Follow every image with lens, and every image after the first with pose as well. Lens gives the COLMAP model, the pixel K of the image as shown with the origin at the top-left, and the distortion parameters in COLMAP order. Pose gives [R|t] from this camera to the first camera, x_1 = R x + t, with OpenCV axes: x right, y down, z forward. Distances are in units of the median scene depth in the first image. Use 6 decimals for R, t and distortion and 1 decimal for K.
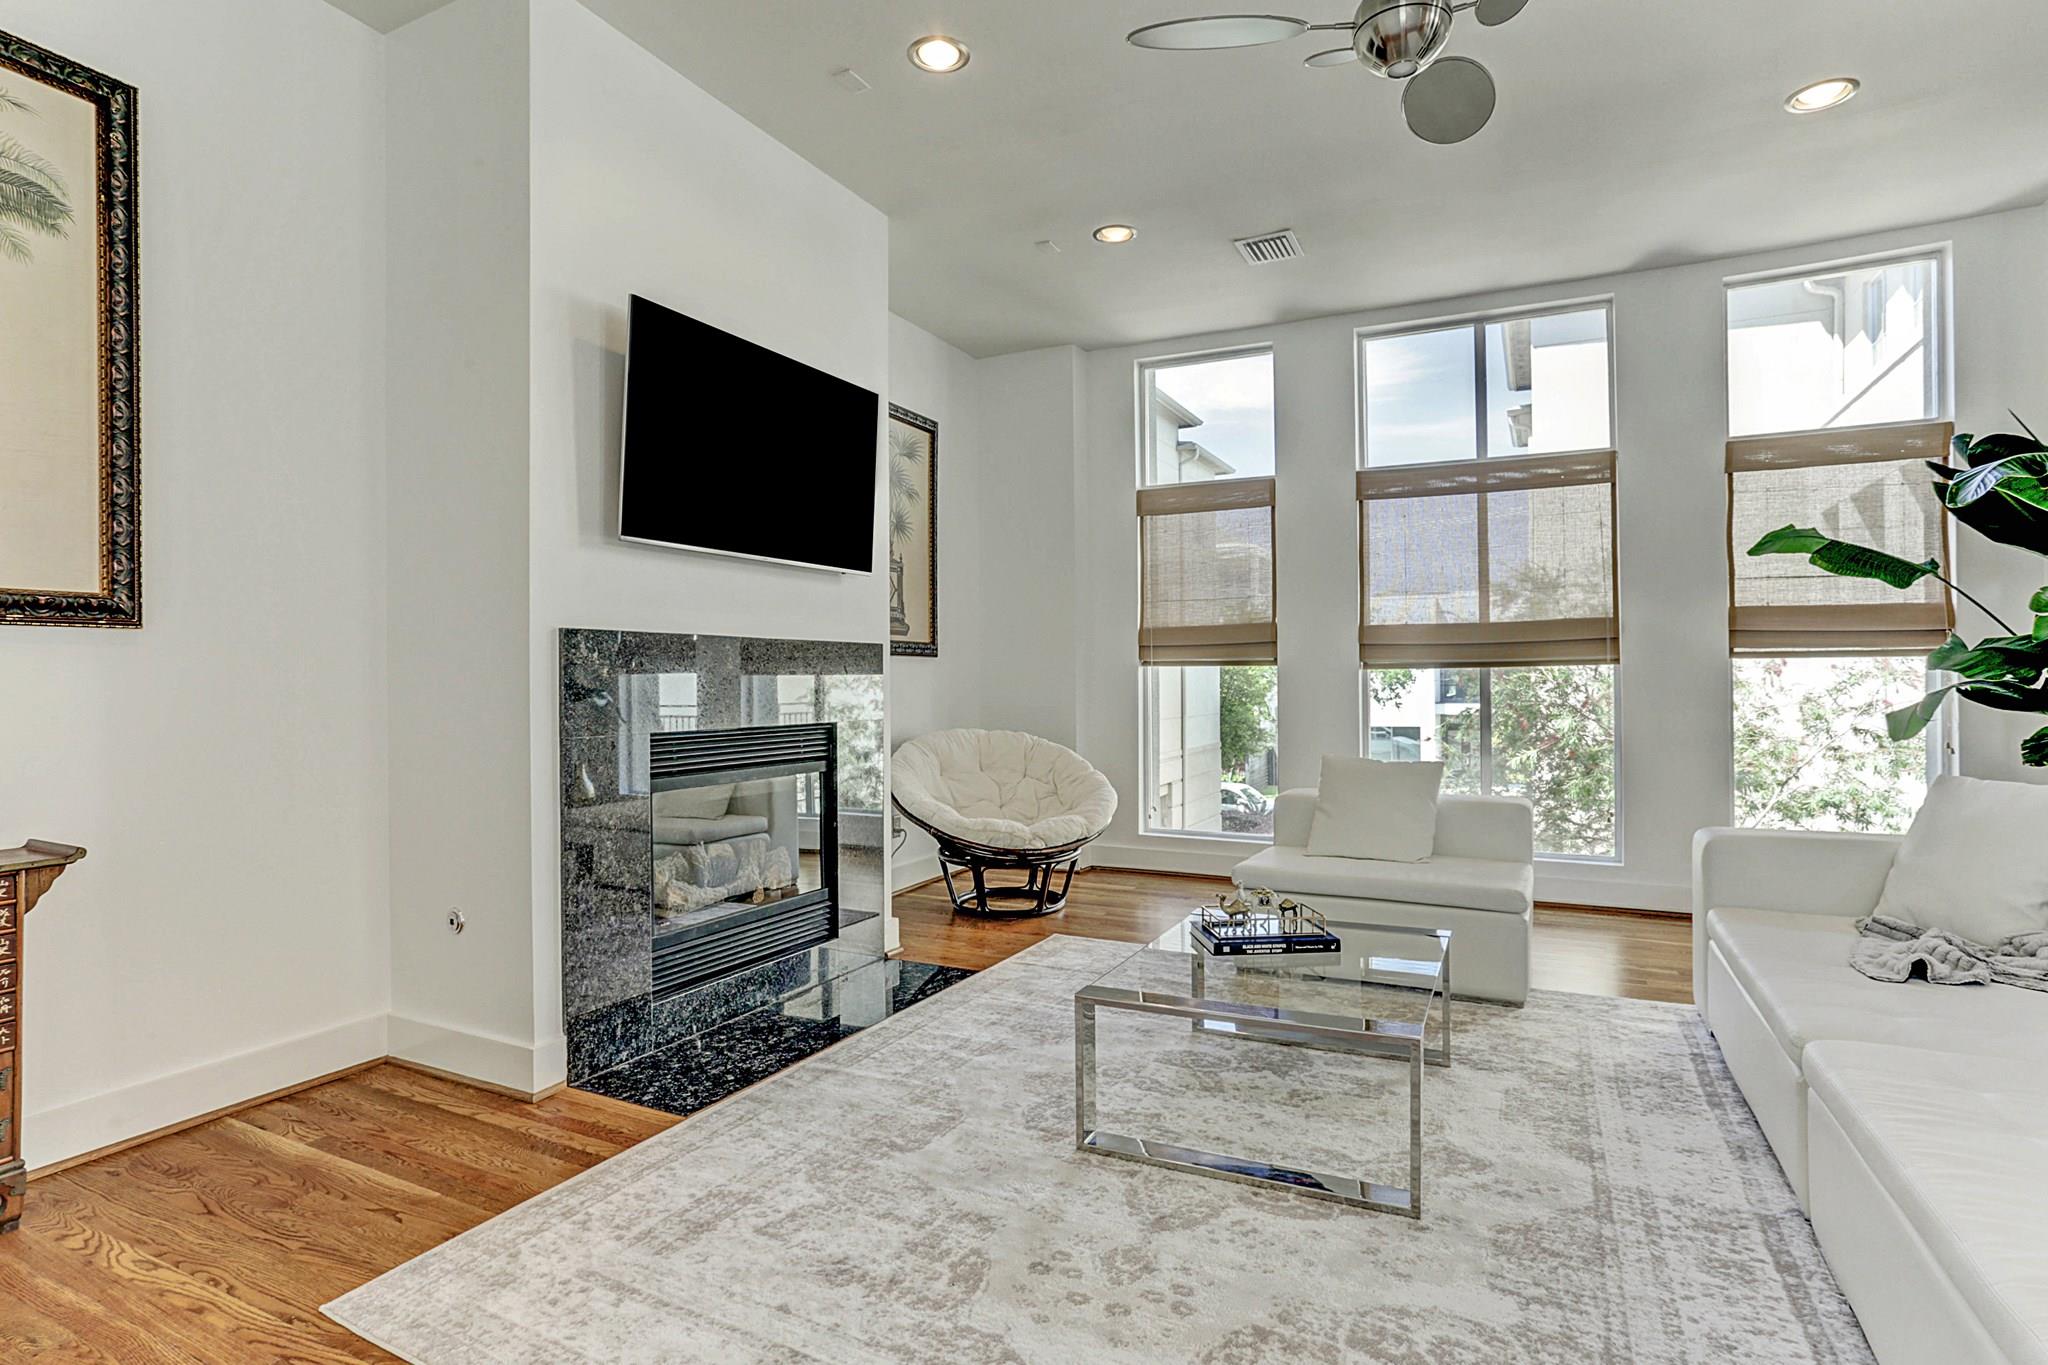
lens RADIAL K [[1029.1, 0, 1021.3], [0, 1029.1, 682.6], [0, 0, 1]] dist [-0.008447, 0.002050]
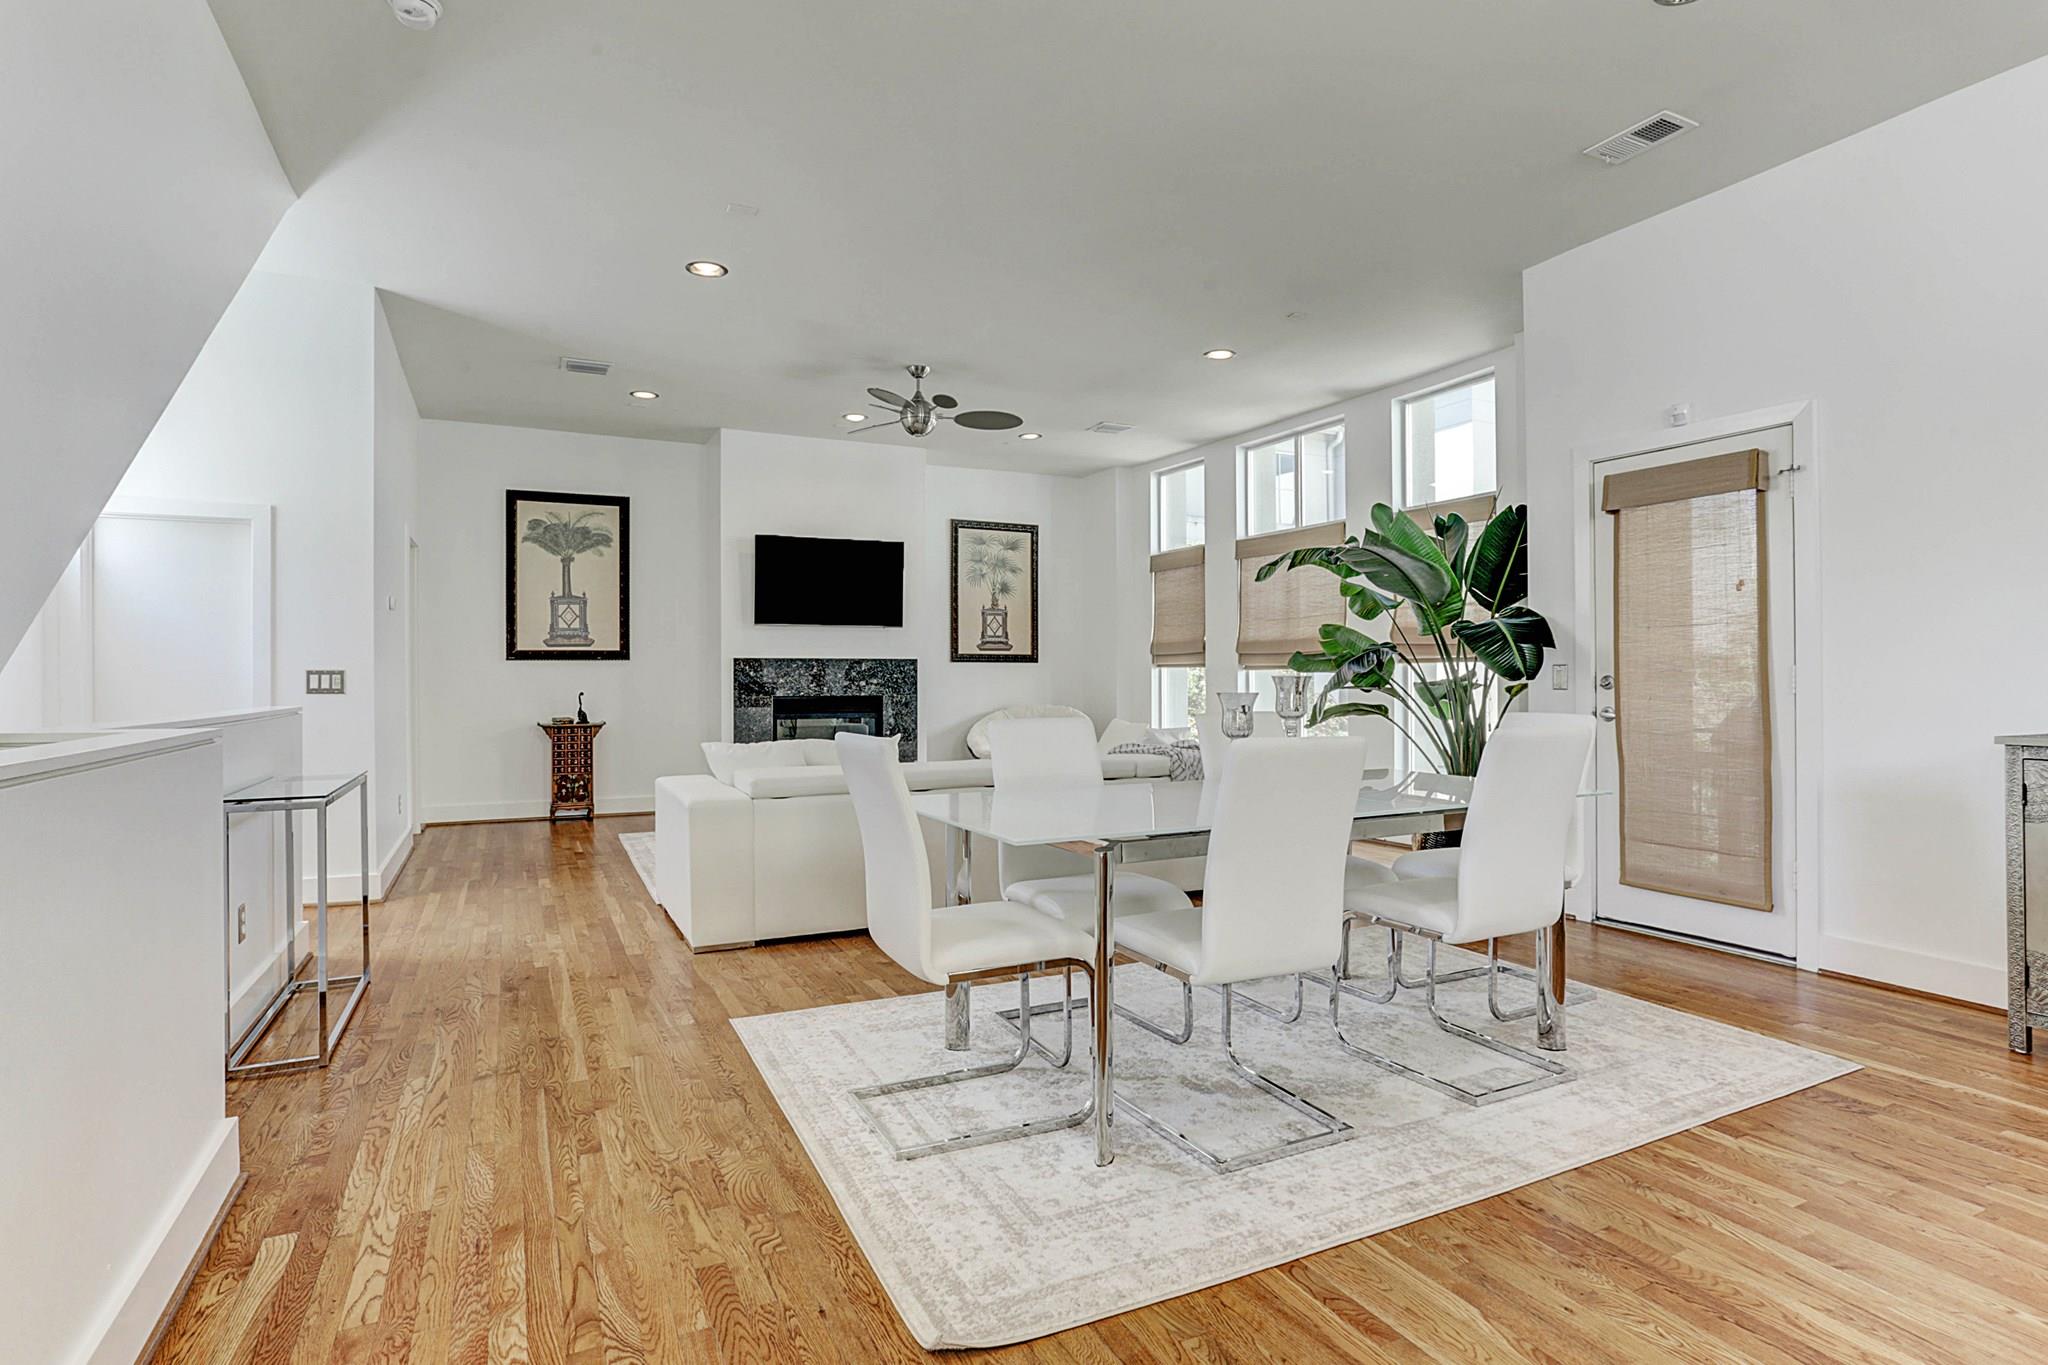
lens RADIAL K [[1029.1, 0, 979.8], [0, 1029.1, 666.9], [0, 0, 1]] dist [-0.008447, 0.002050]
pose [[0.761446, 0.009327, -0.648161, 1.132862], [-0.009828, 0.999948, 0.002844, -0.028035], [0.648154, 0.004204, 0.761498, -0.418319]]
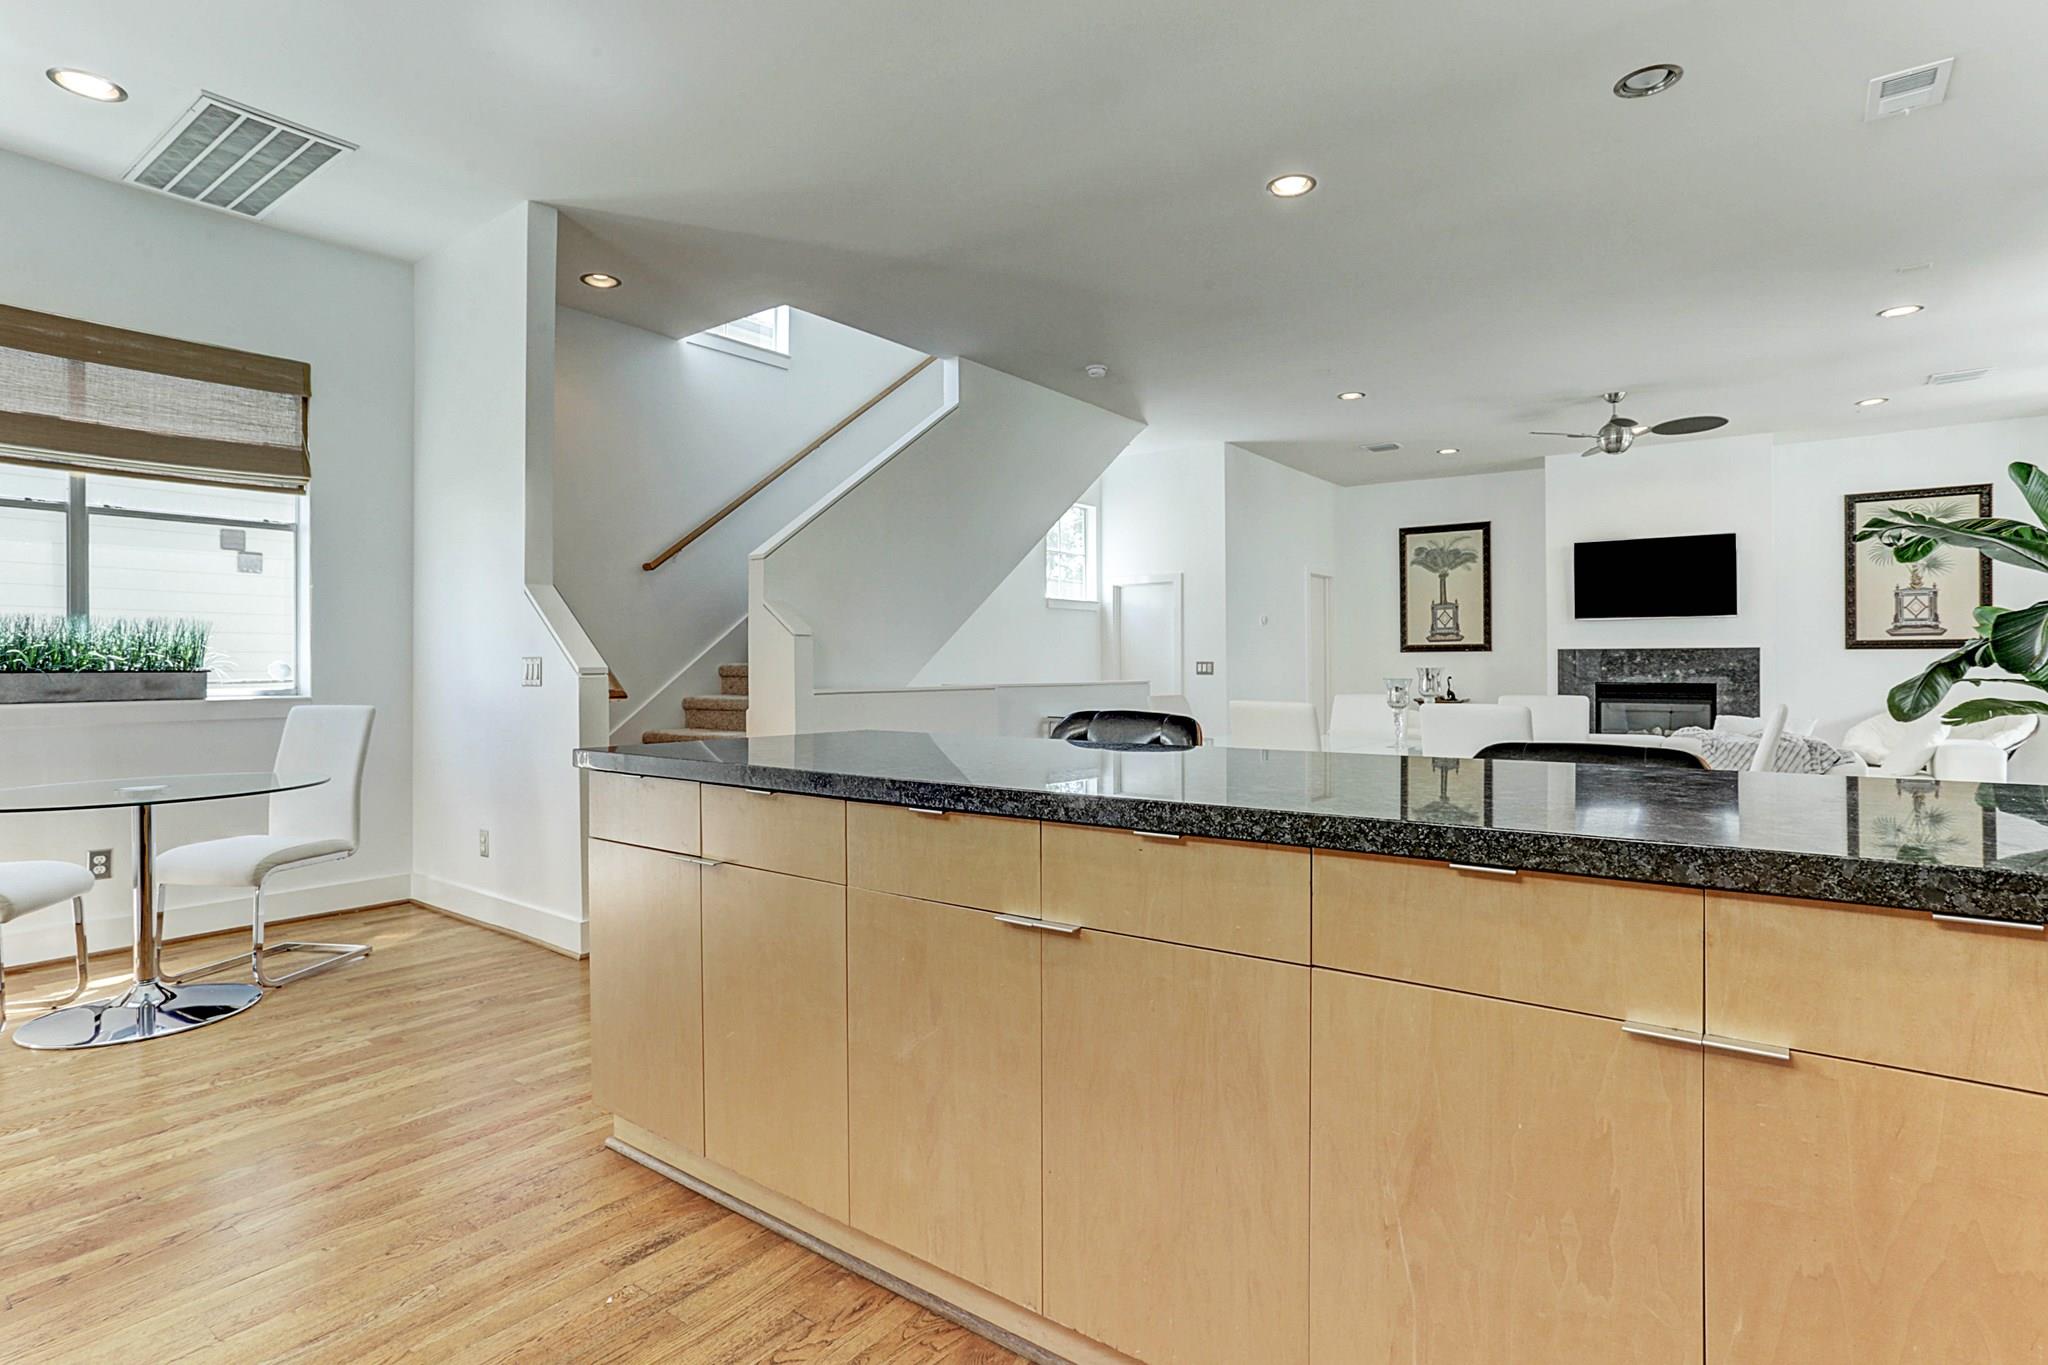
lens RADIAL K [[1029.1, 0, 1018.3], [0, 1029.1, 669.8], [0, 0, 1]] dist [-0.008447, 0.002050]
pose [[-0.182405, 0.012358, -0.983146, 1.871472], [-0.000605, 0.999919, 0.012681, -0.016986], [0.983223, 0.002908, -0.182383, -0.062789]]
